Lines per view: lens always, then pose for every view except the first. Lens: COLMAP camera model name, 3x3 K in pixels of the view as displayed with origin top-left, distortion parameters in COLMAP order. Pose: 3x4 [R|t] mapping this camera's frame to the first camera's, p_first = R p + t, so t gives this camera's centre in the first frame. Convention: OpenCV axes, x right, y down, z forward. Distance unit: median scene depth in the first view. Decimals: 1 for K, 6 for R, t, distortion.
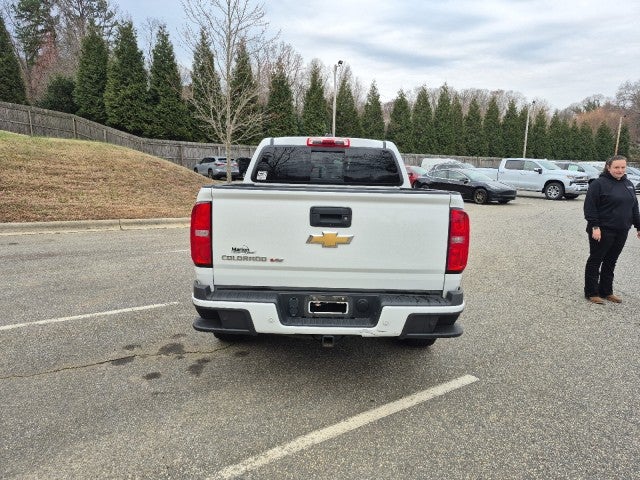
lens RADIAL K [[429.6, 0, 320.0], [0, 429.6, 240.0], [0, 0, 1]] dist [0.071296, -0.066280]
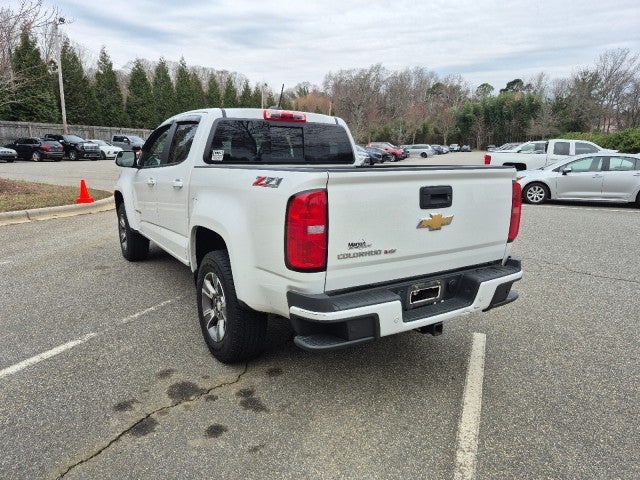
lens RADIAL K [[435.9, 0, 314.2], [0, 435.9, 234.9], [0, 0, 1]] dist [0.064342, -0.071569]
pose [[0.848482, -0.112571, 0.517112, -0.489452], [0.094174, 0.993637, 0.061785, -0.039472], [-0.520777, -0.003725, 0.853685, 0.229334]]
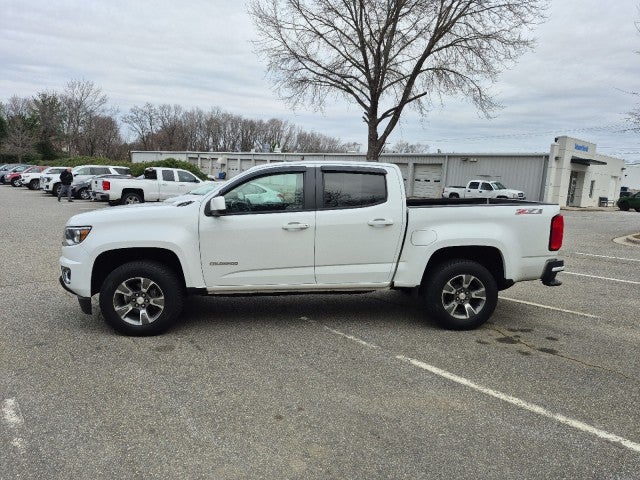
lens RADIAL K [[429.6, 0, 320.0], [0, 429.6, 240.0], [0, 0, 1]] dist [0.071296, -0.066280]
pose [[-0.070230, -0.161774, 0.984326, -1.414661], [0.144013, 0.974780, 0.170481, -0.304611], [-0.987080, 0.153729, -0.045162, 1.473053]]
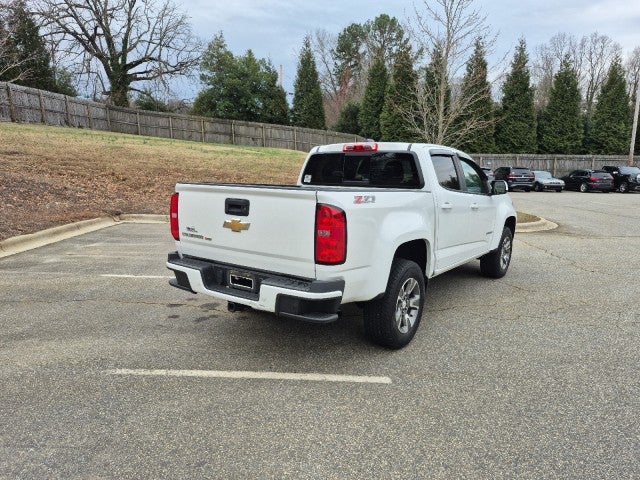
lens RADIAL K [[429.6, 0, 320.0], [0, 429.6, 240.0], [0, 0, 1]] dist [0.071296, -0.066280]
pose [[0.815785, 0.078355, -0.573023, 0.662105], [-0.093278, 0.995634, 0.003347, 0.010352], [0.570783, 0.050720, 0.819533, 0.082380]]
